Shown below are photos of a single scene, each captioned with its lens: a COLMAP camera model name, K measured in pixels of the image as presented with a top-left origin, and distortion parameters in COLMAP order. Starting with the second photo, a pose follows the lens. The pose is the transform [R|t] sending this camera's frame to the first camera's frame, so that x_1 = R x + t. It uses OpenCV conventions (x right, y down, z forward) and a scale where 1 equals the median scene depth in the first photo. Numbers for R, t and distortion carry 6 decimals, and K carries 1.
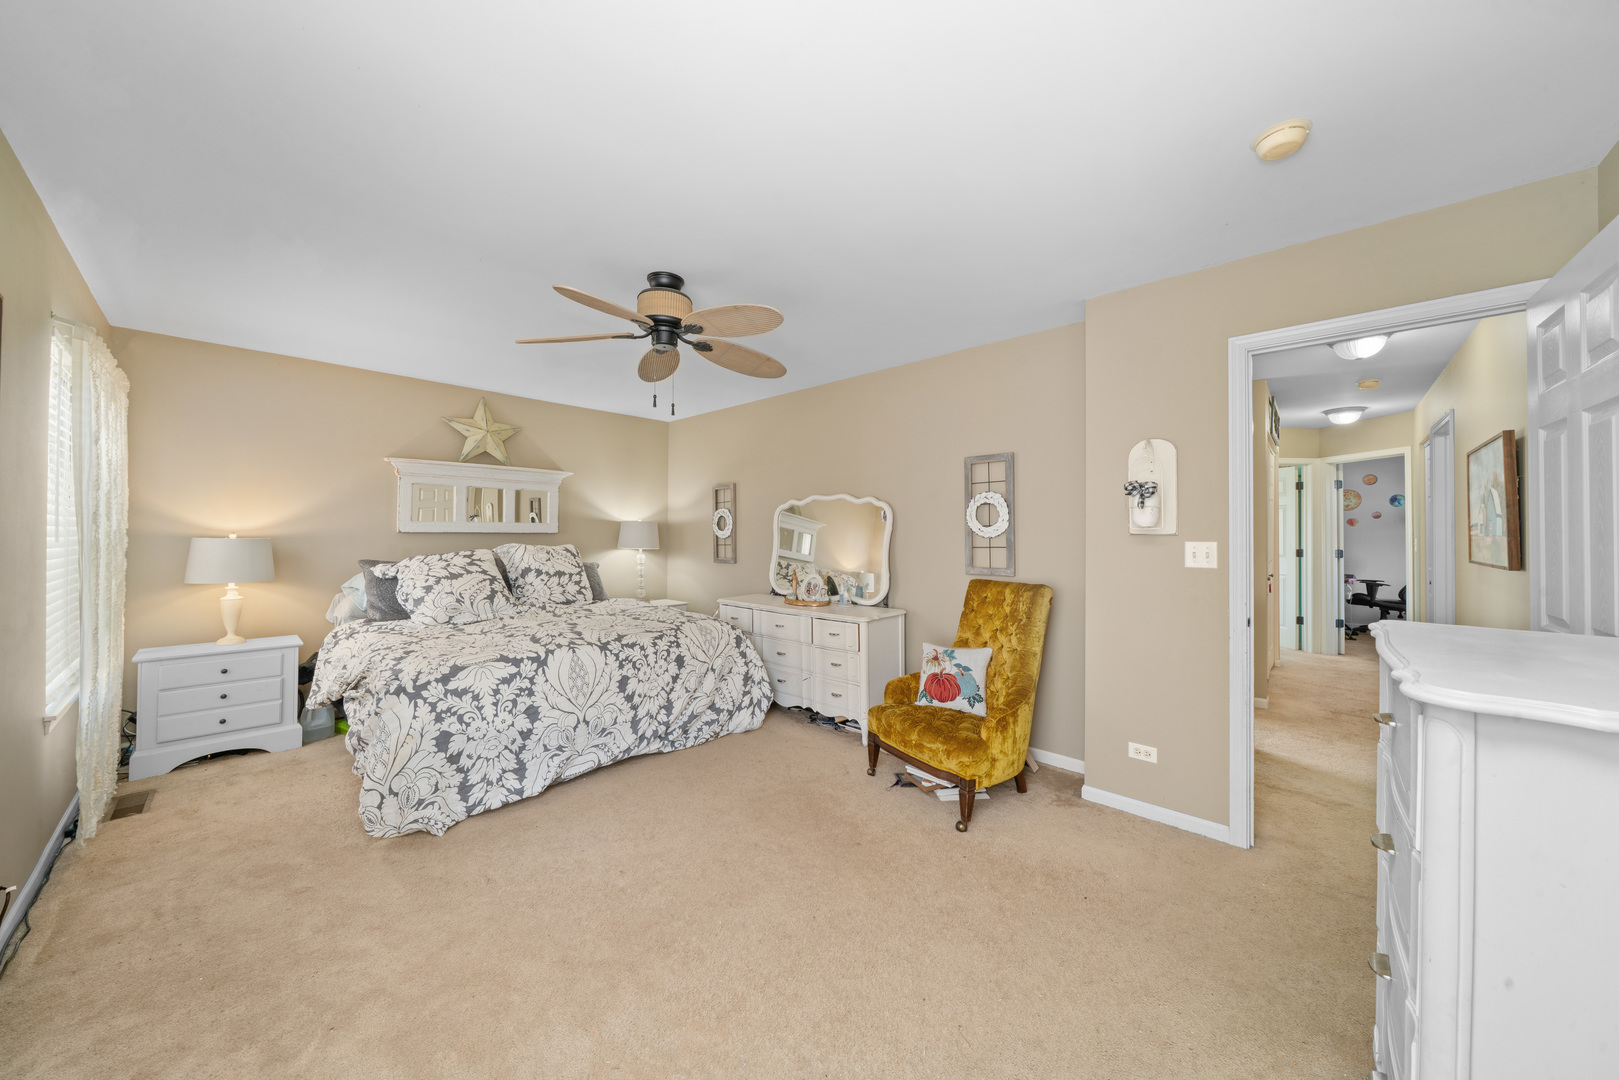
lens RADIAL K [[548.3, 0, 808.8], [0, 548.3, 533.2], [0, 0, 1]] dist [-0.000840, -0.000117]
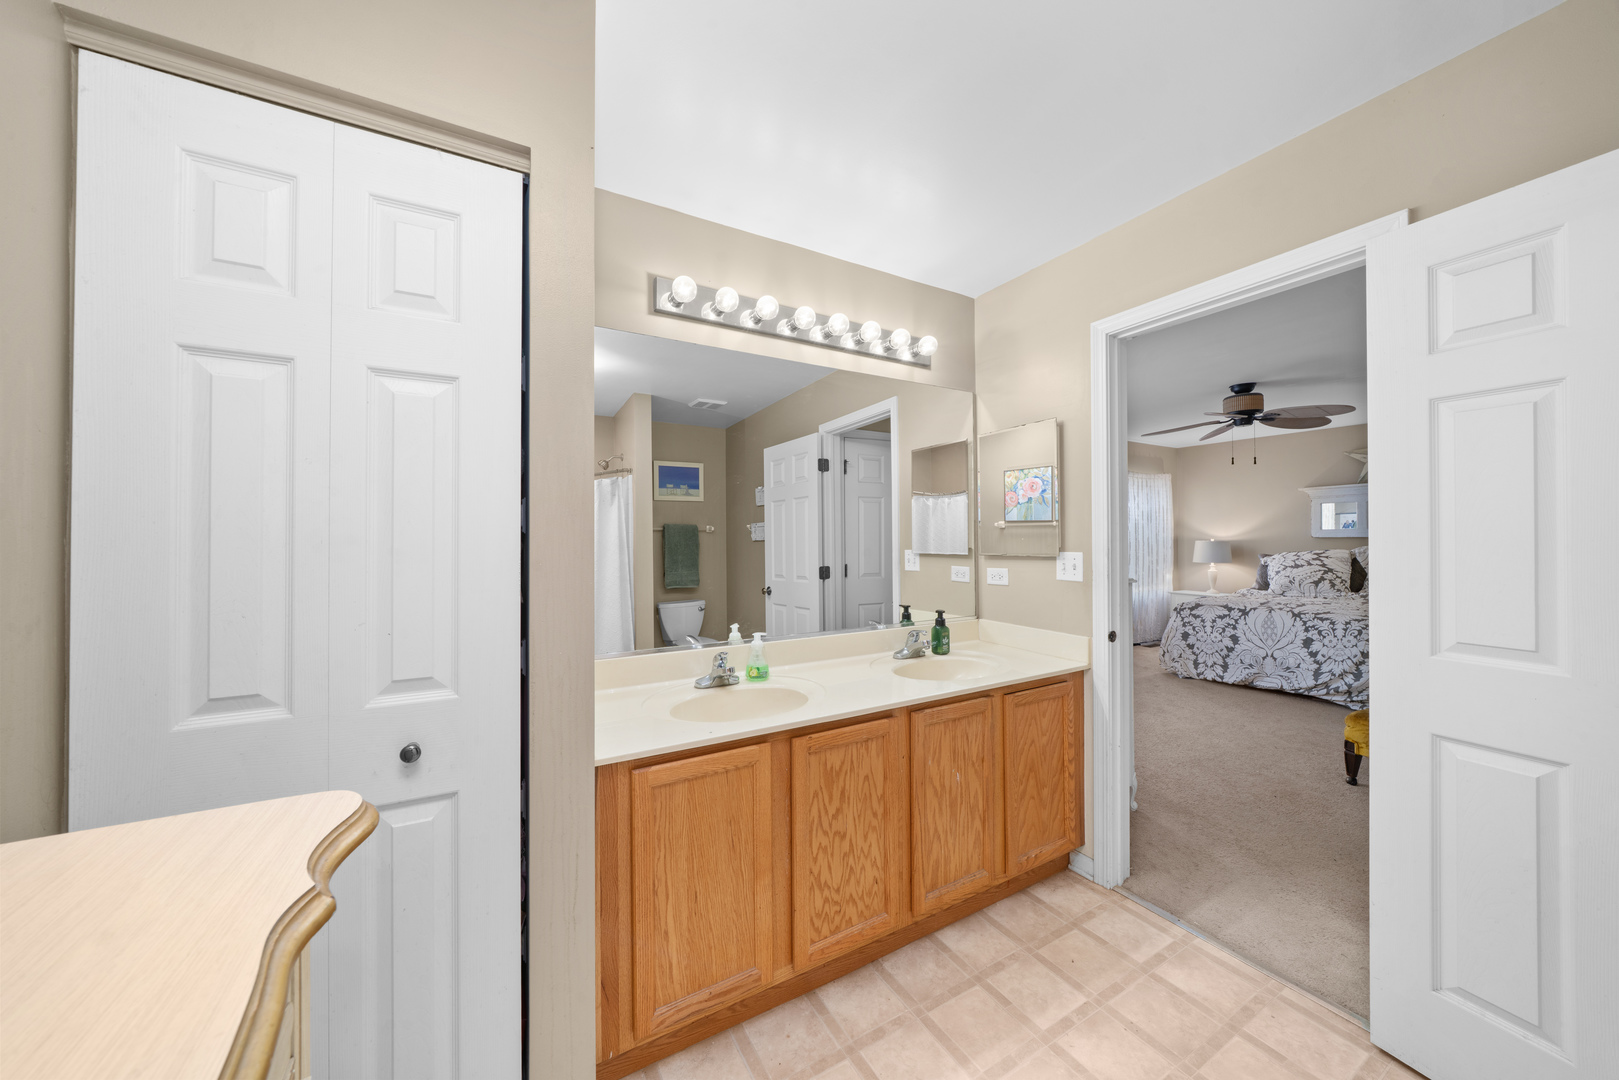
lens RADIAL K [[548.3, 0, 803.6], [0, 548.3, 538.1], [0, 0, 1]] dist [-0.000840, -0.000117]
pose [[-0.287467, -0.004741, -0.957779, 1.422419], [0.001871, 0.999983, -0.005511, 0.006982], [0.957789, -0.003376, -0.287453, 0.153793]]
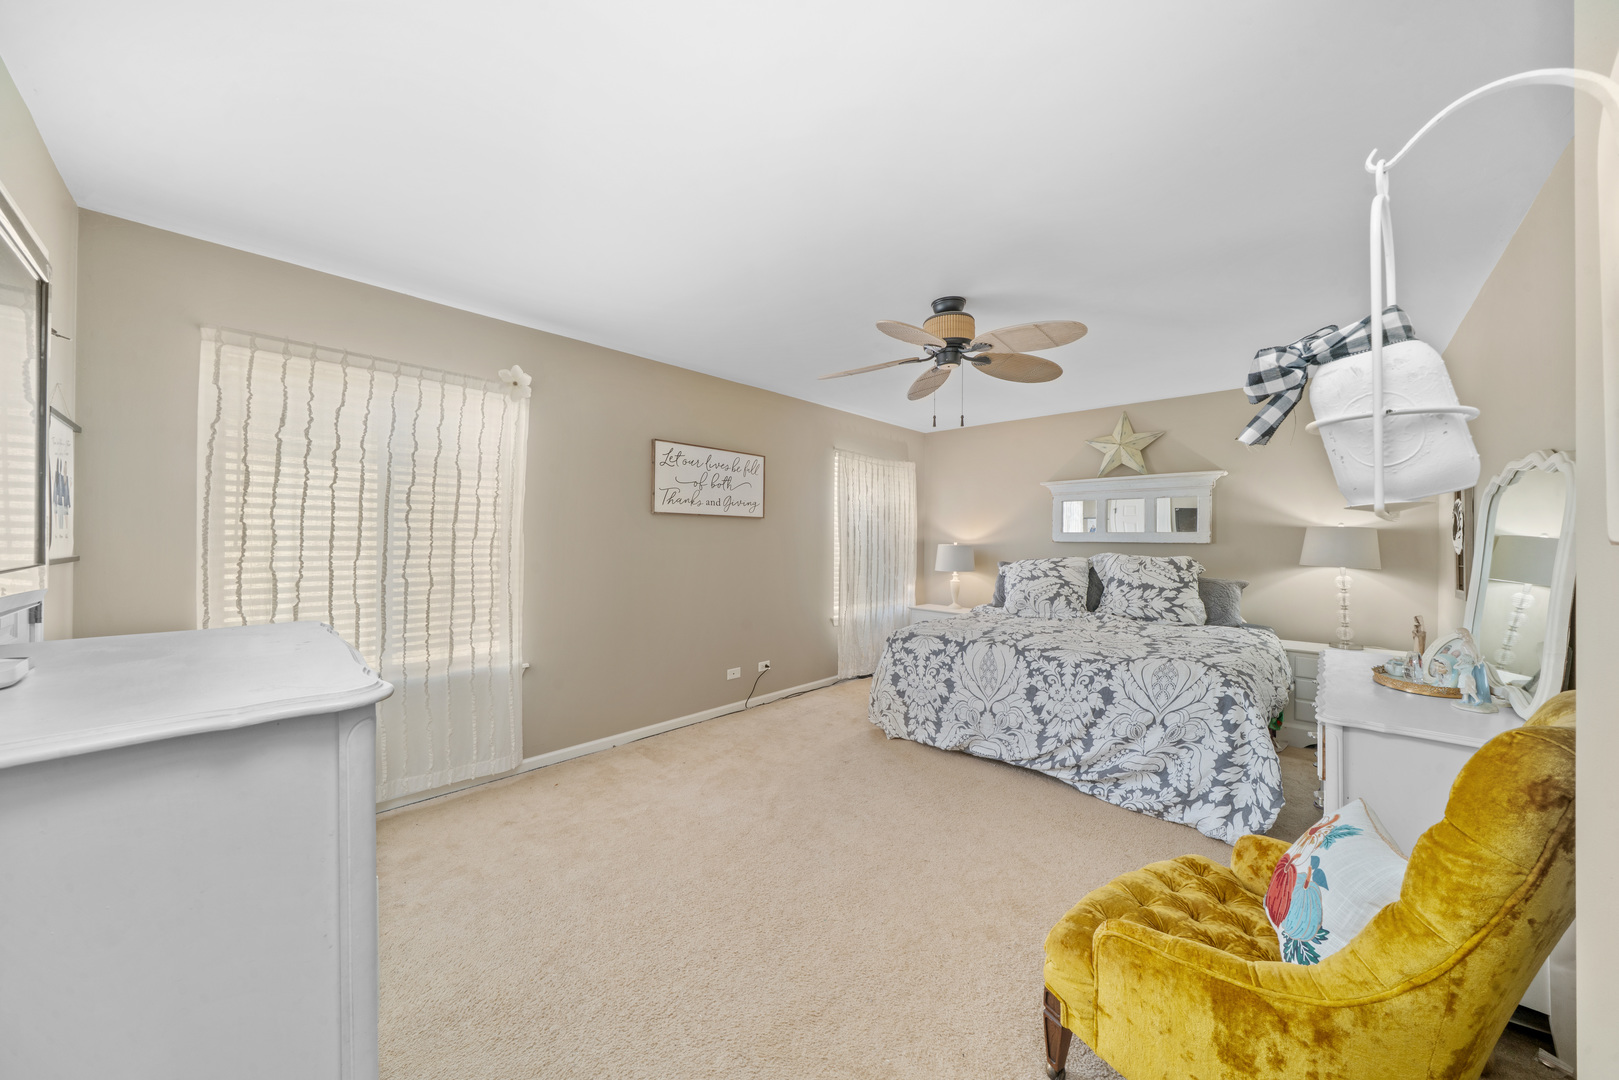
lens RADIAL K [[548.3, 0, 798.5], [0, 548.3, 544.9], [0, 0, 1]] dist [-0.000840, -0.000117]
pose [[-0.010756, 0.005453, -0.999927, 0.663826], [-0.007672, 0.999955, 0.005535, 0.004062], [0.999913, 0.007731, -0.010714, 0.592100]]
